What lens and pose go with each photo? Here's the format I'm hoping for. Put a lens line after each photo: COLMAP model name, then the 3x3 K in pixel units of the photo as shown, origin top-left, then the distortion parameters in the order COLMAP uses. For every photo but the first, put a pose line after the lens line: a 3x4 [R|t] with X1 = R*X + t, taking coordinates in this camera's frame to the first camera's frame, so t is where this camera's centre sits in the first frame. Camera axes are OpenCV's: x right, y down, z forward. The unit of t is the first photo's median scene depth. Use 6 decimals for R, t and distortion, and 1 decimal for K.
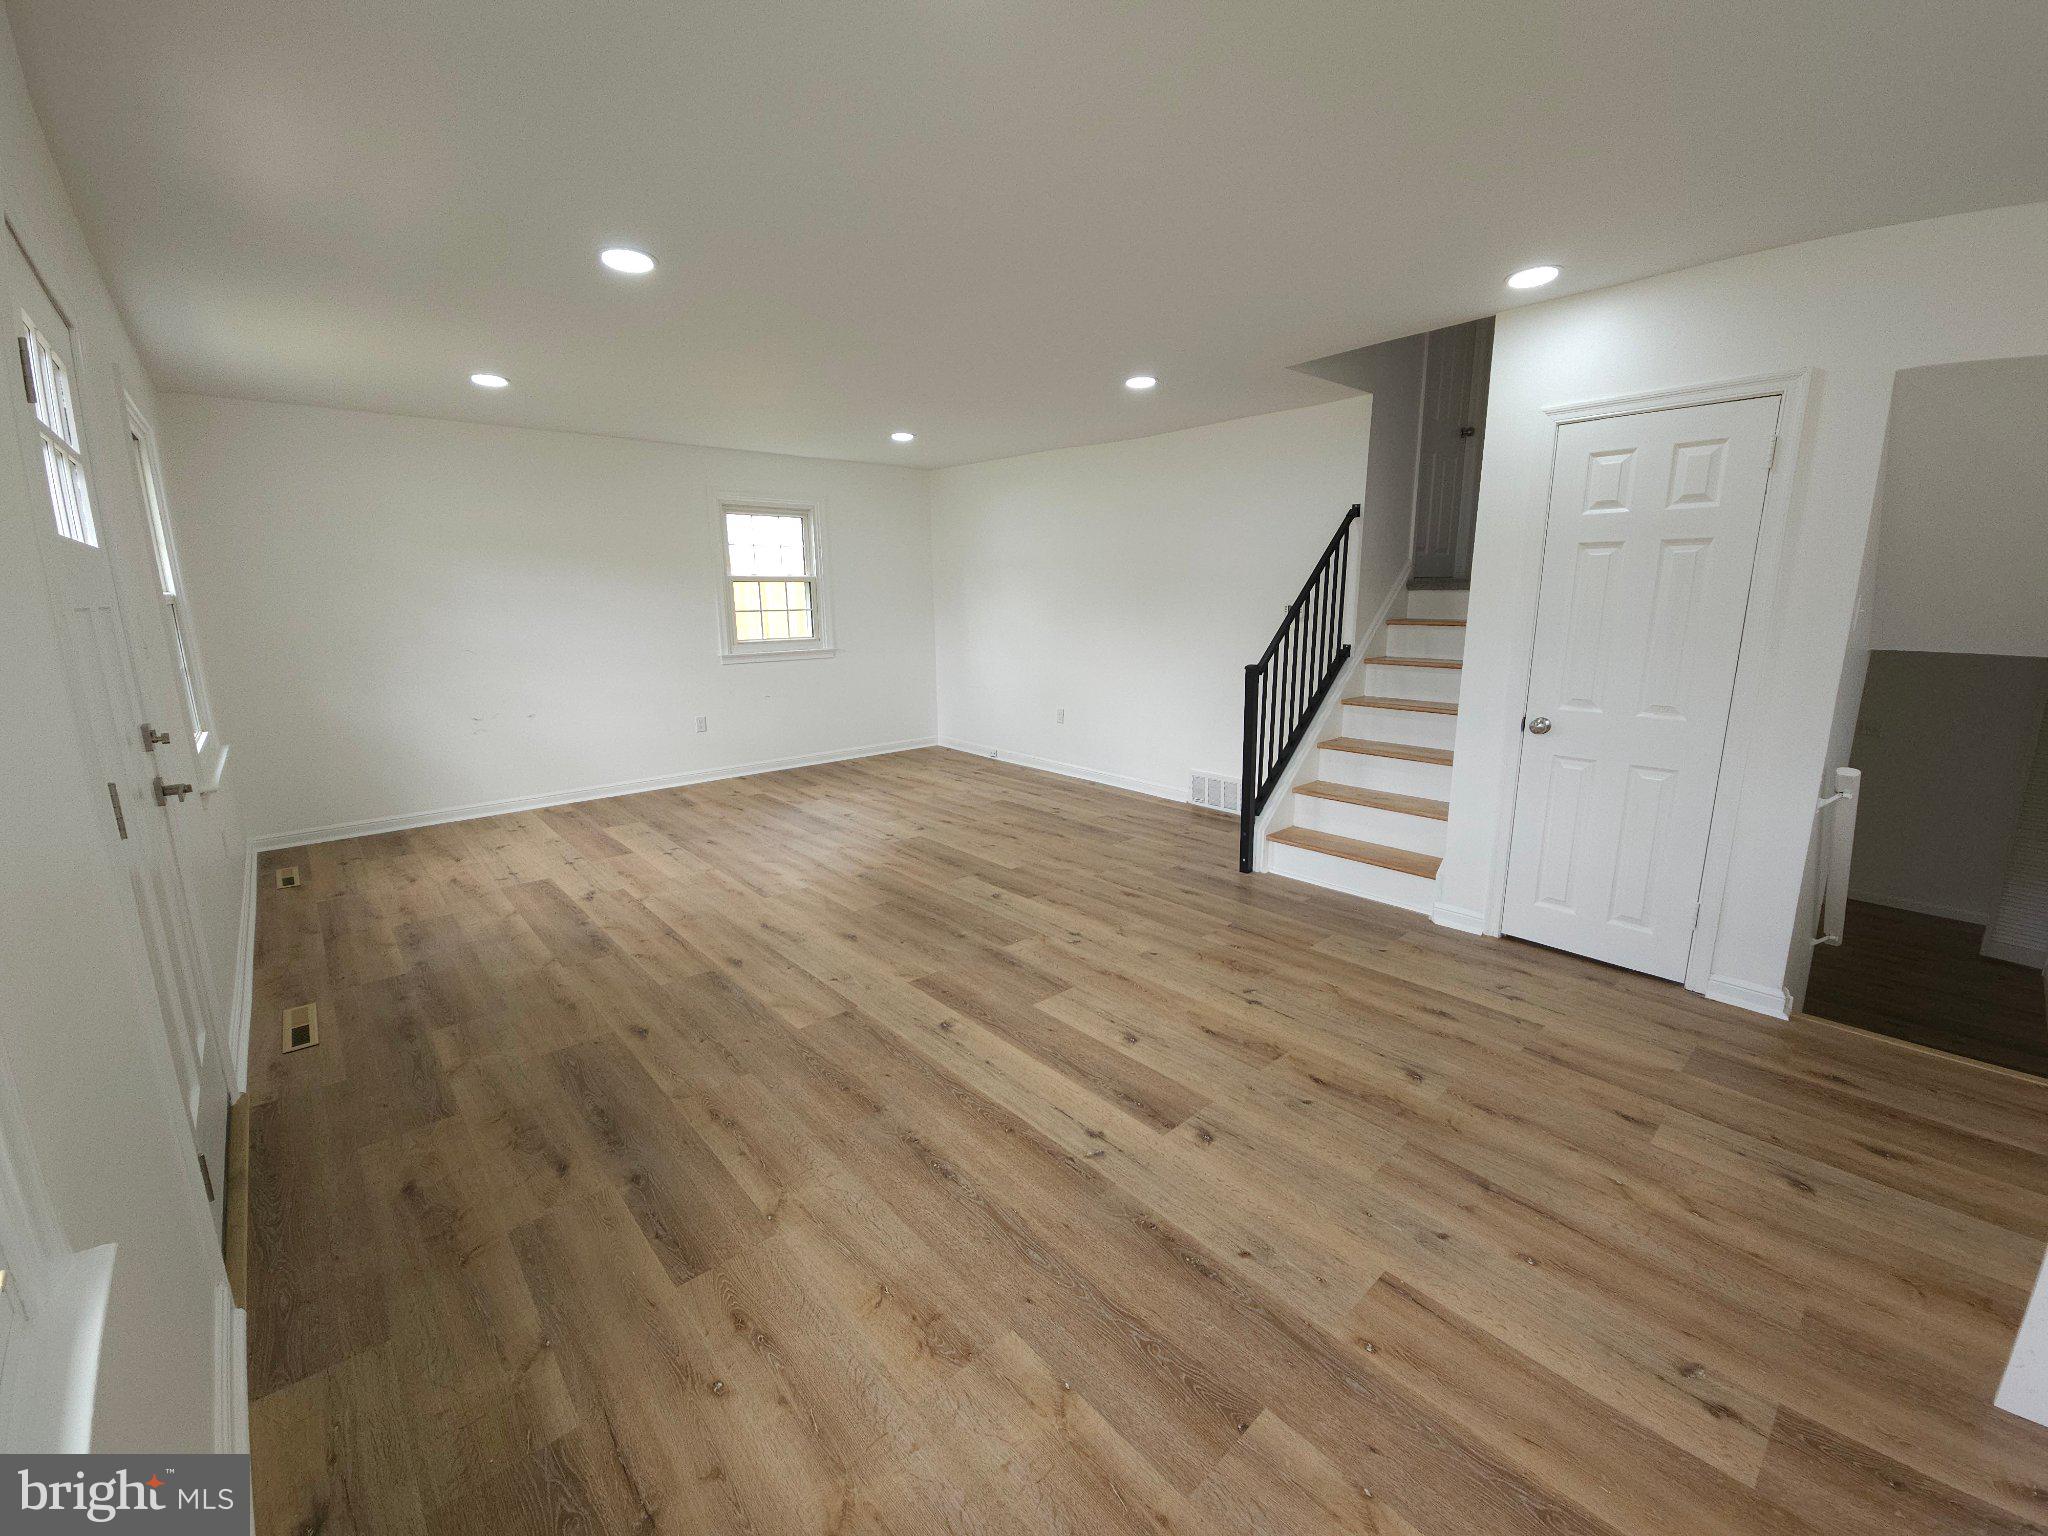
lens RADIAL K [[832.4, 0, 1032.3], [0, 832.4, 758.7], [0, 0, 1]] dist [-0.000425, -0.000812]
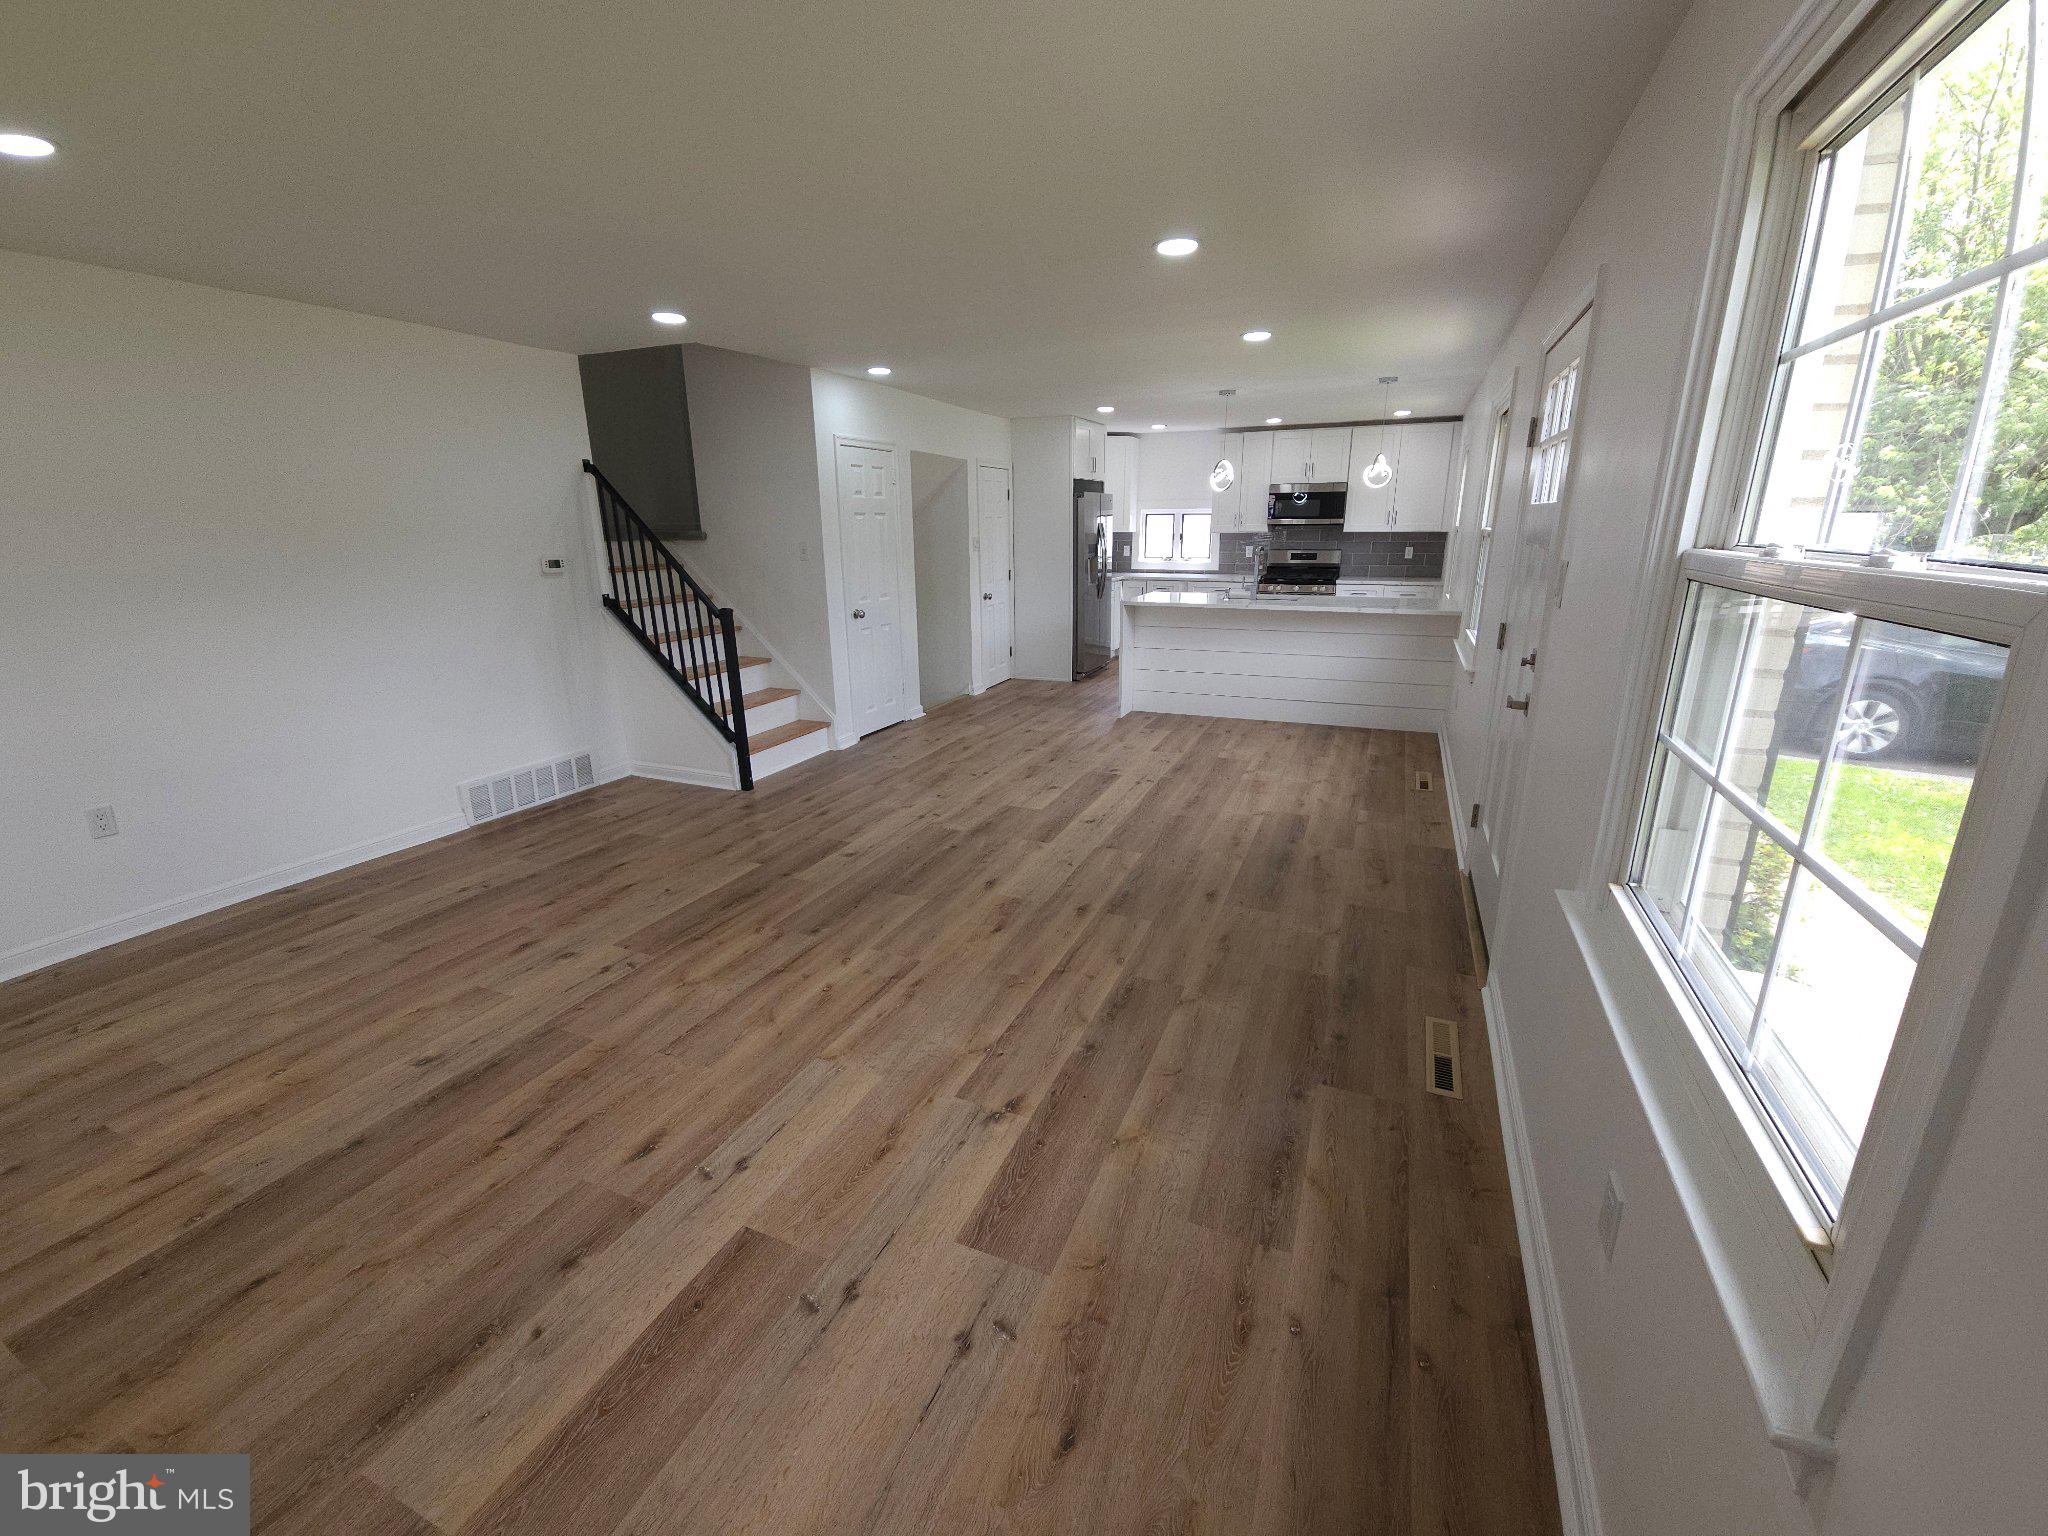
lens RADIAL K [[836.6, 0, 1031.4], [0, 836.6, 756.4], [0, 0, 1]] dist [0.000054, -0.000837]
pose [[-0.418765, -0.231770, 0.878020, -0.992618], [0.192603, 0.922215, 0.335296, -0.237920], [-0.887434, 0.309519, -0.341552, 1.126745]]
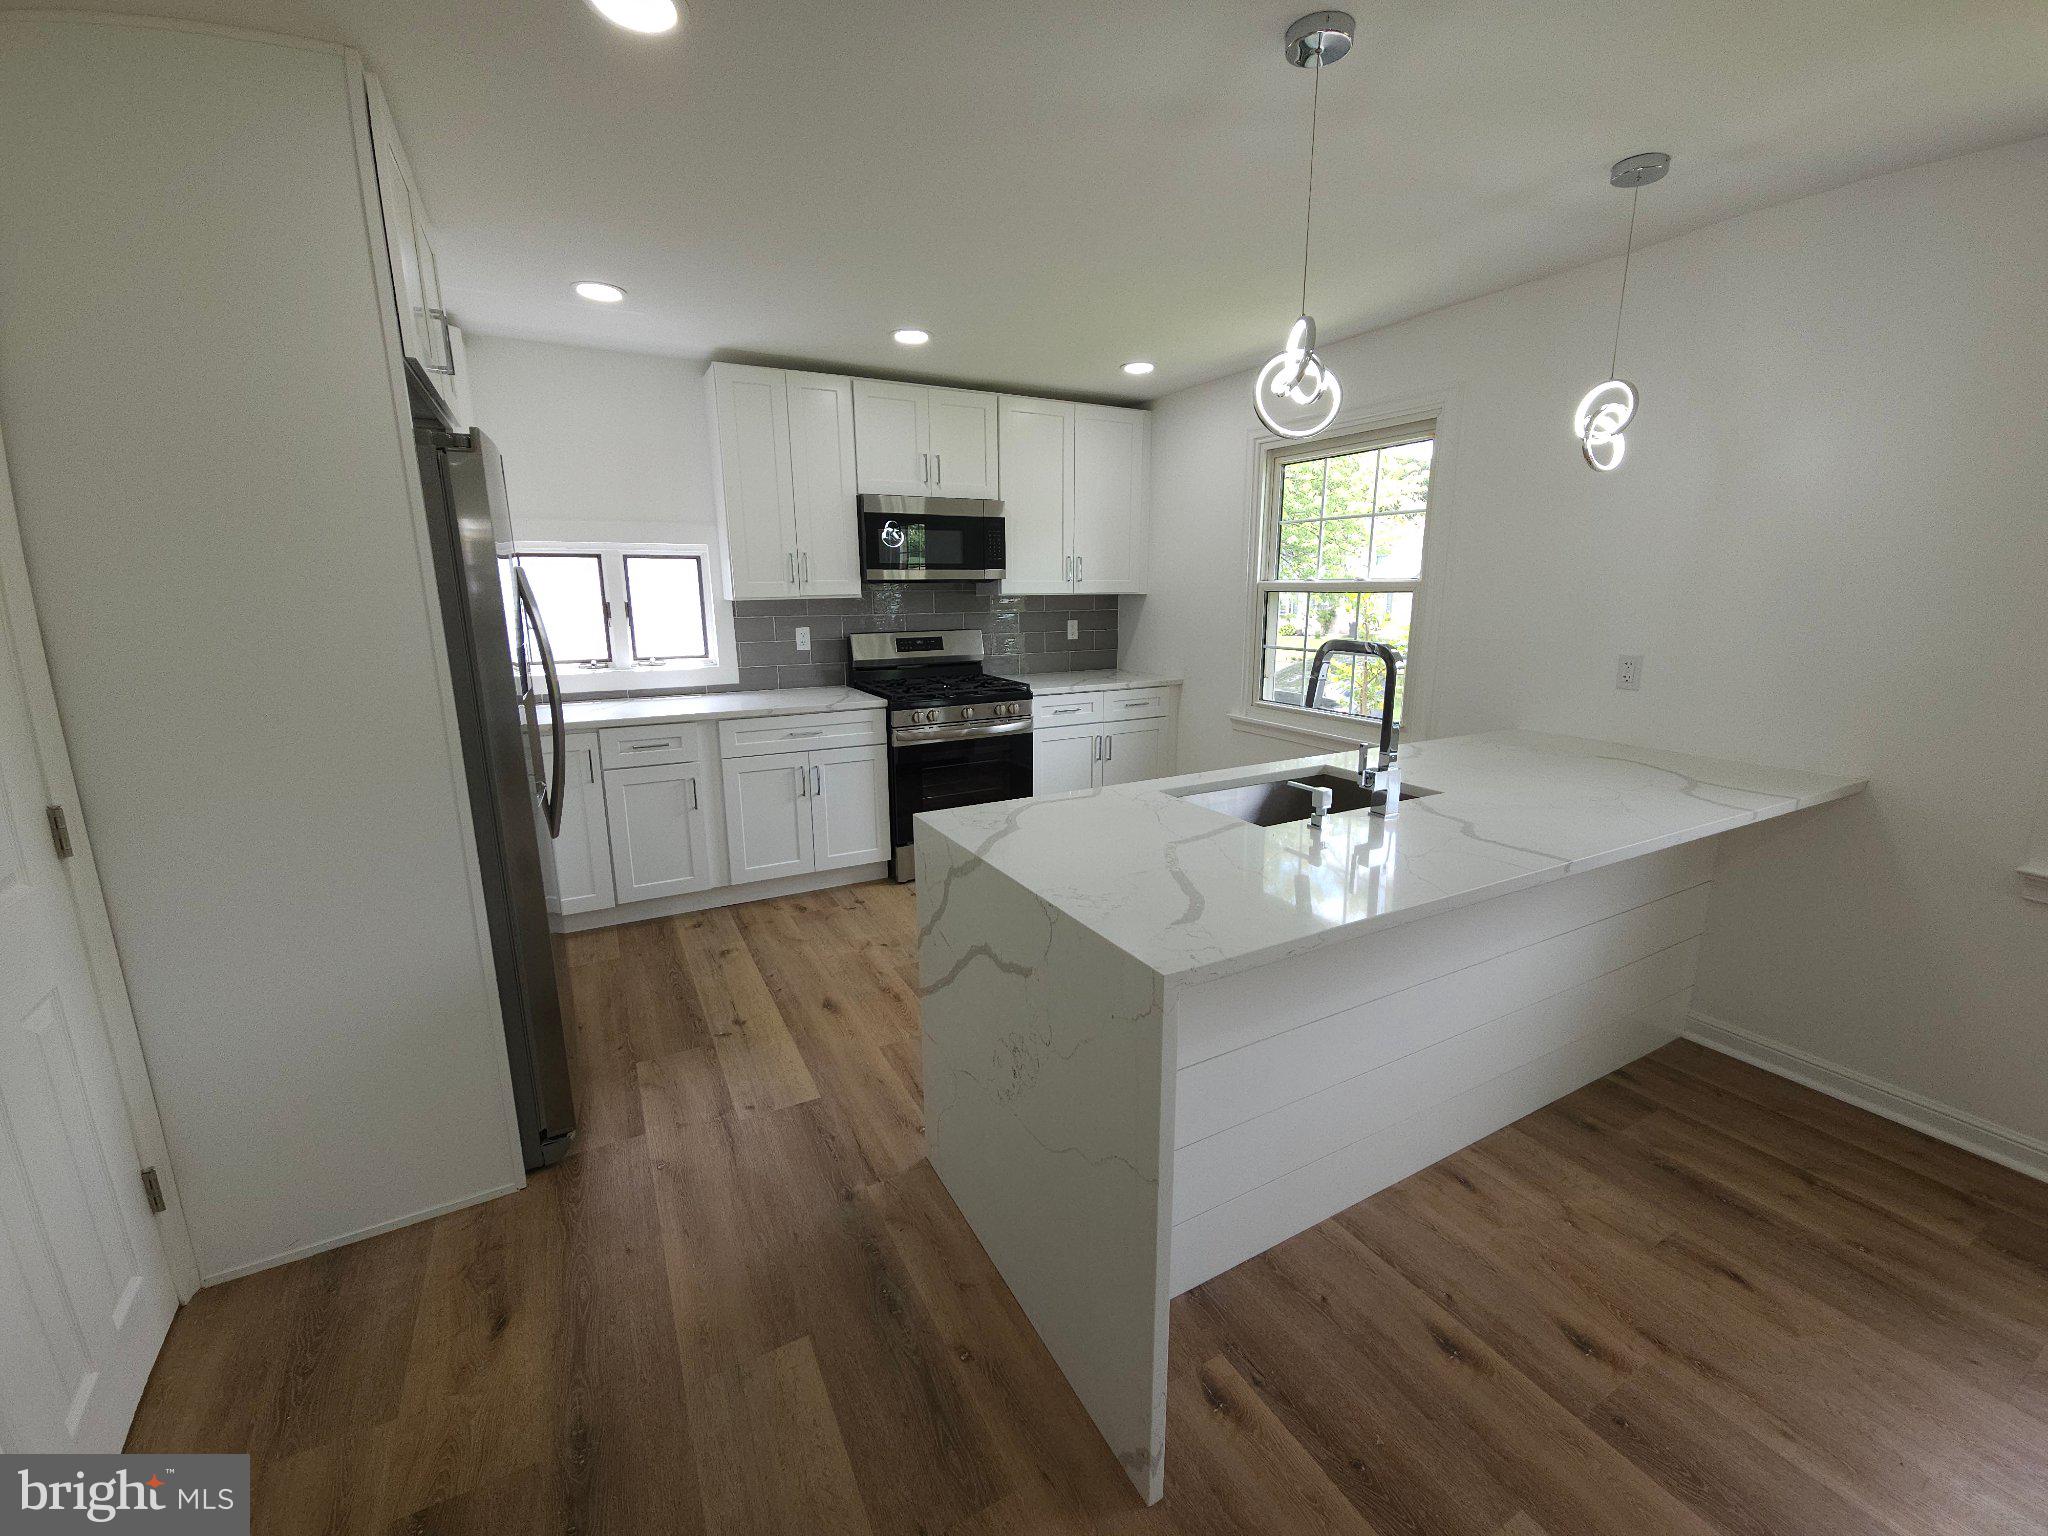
lens RADIAL K [[832.4, 0, 1032.3], [0, 832.4, 758.7], [0, 0, 1]] dist [-0.000425, -0.000812]
pose [[-0.973556, -0.032494, 0.226127, 0.422273], [0.059268, 0.920015, 0.387375, -0.119583], [-0.220627, 0.390533, -0.893760, 0.561306]]
